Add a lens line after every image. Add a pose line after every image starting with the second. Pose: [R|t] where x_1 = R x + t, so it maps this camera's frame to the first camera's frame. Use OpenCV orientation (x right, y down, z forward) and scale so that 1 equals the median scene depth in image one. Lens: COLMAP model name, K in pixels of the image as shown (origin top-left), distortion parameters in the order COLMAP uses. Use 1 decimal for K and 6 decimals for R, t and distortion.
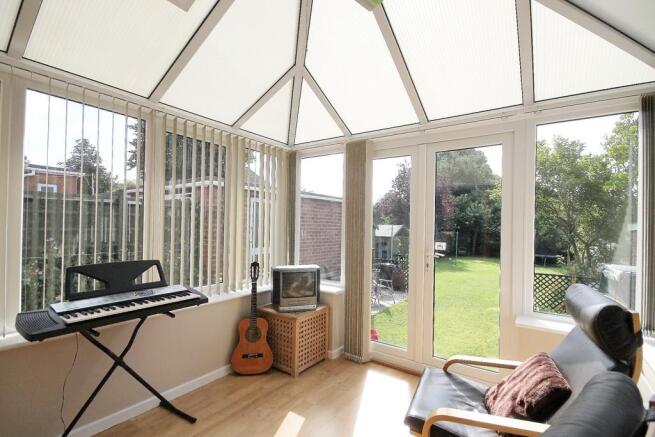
lens RADIAL K [[309.1, 0, 327.0], [0, 309.1, 221.0], [0, 0, 1]] dist [0.001004, -0.000865]
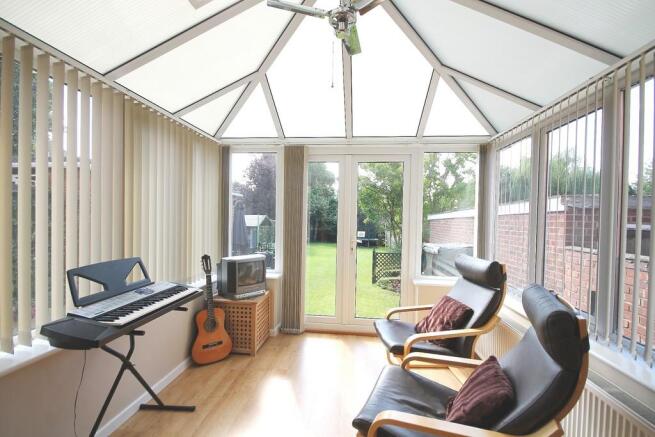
lens RADIAL K [[309.1, 0, 325.7], [0, 309.1, 220.1], [0, 0, 1]] dist [0.001004, -0.000865]
pose [[0.870535, -0.006922, 0.492057, -0.409184], [-0.009661, 0.999468, 0.031152, -0.017659], [-0.492011, -0.031873, 0.870005, -0.074273]]
